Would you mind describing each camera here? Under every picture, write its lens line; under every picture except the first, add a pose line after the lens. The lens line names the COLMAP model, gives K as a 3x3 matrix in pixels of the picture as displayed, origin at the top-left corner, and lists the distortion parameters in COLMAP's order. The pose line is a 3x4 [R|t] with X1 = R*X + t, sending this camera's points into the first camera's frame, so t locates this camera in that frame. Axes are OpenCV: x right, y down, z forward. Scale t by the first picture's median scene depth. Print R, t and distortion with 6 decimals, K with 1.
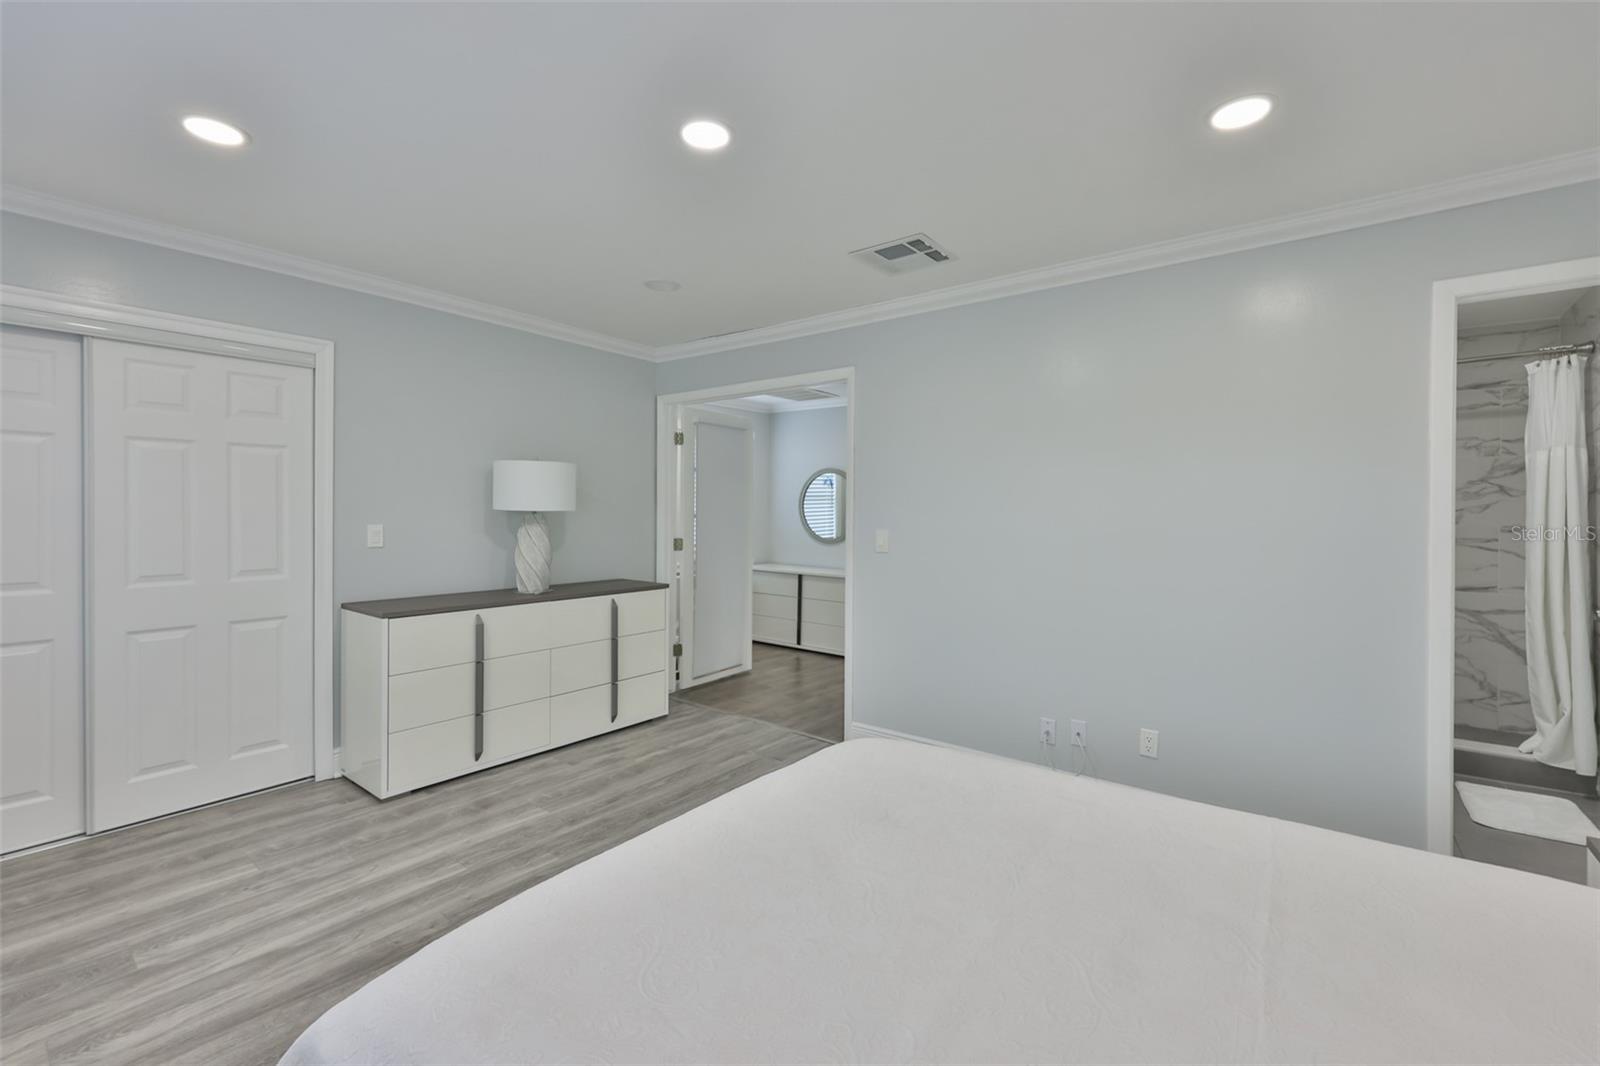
lens RADIAL K [[688.5, 0, 767.0], [0, 688.5, 514.0], [0, 0, 1]] dist [-0.002502, -0.000138]
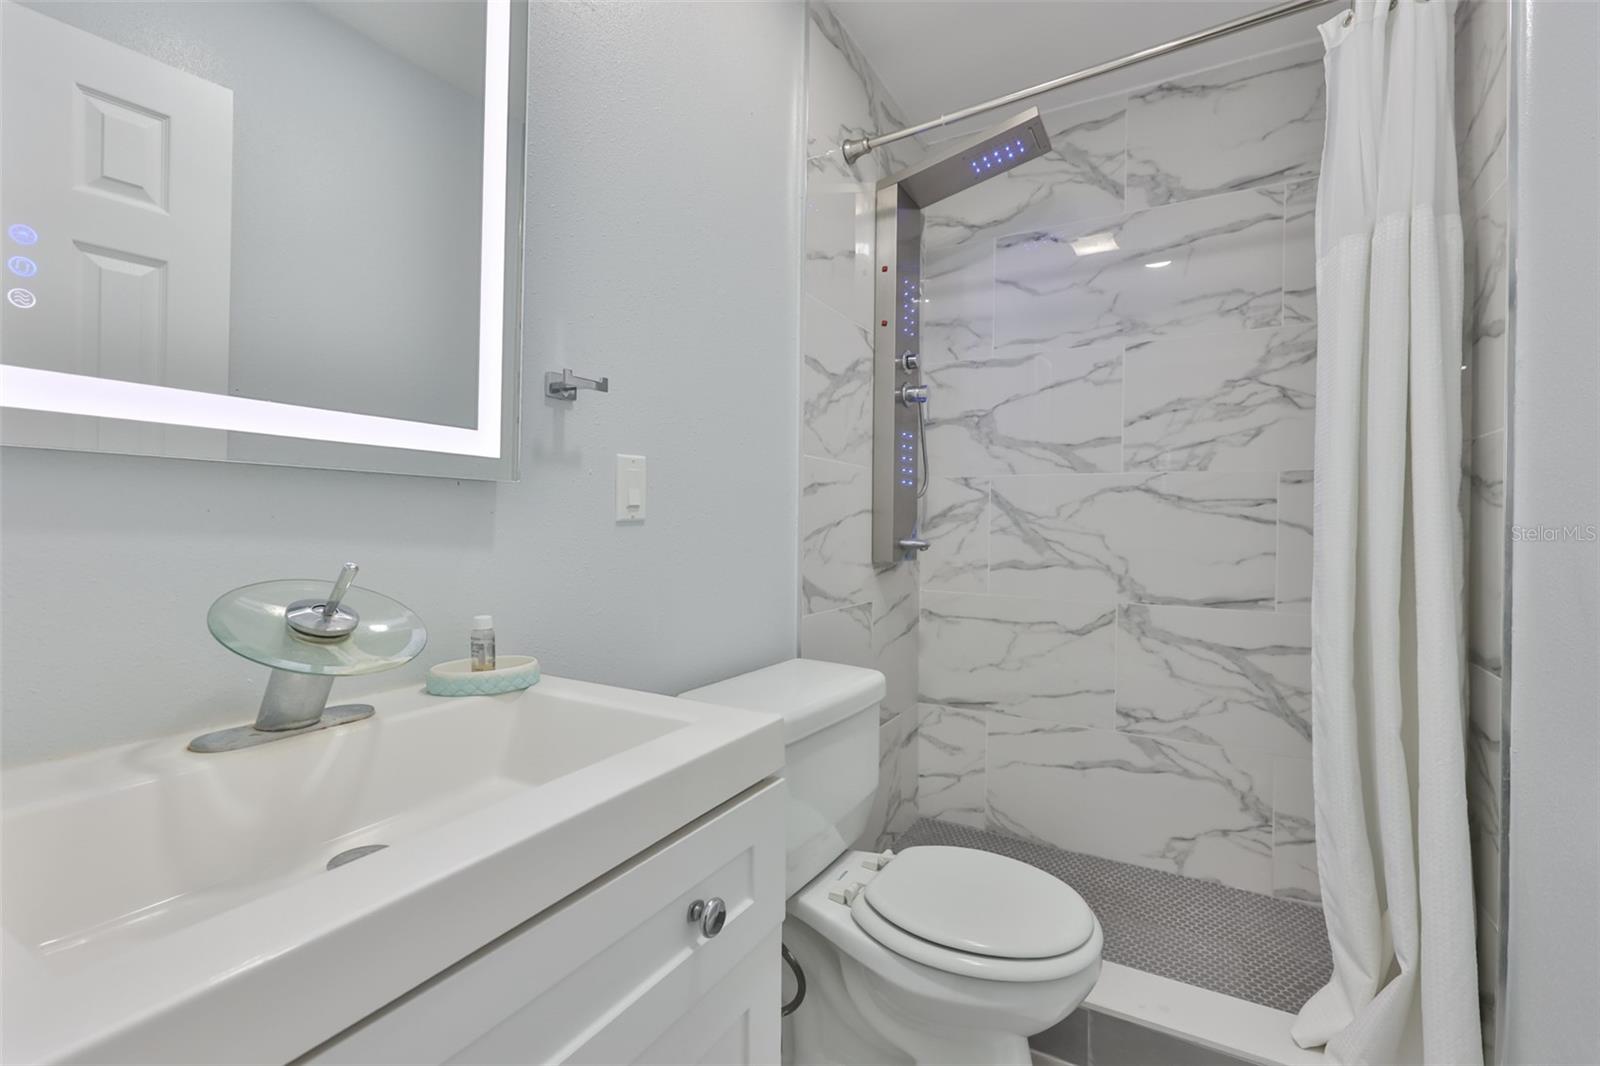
lens RADIAL K [[688.5, 0, 792.3], [0, 688.5, 530.2], [0, 0, 1]] dist [-0.002502, -0.000138]
pose [[0.988415, 0.000073, 0.151777, 0.658401], [-0.001794, 0.999936, 0.011203, 0.053900], [-0.151766, -0.011346, 0.988351, 0.576544]]
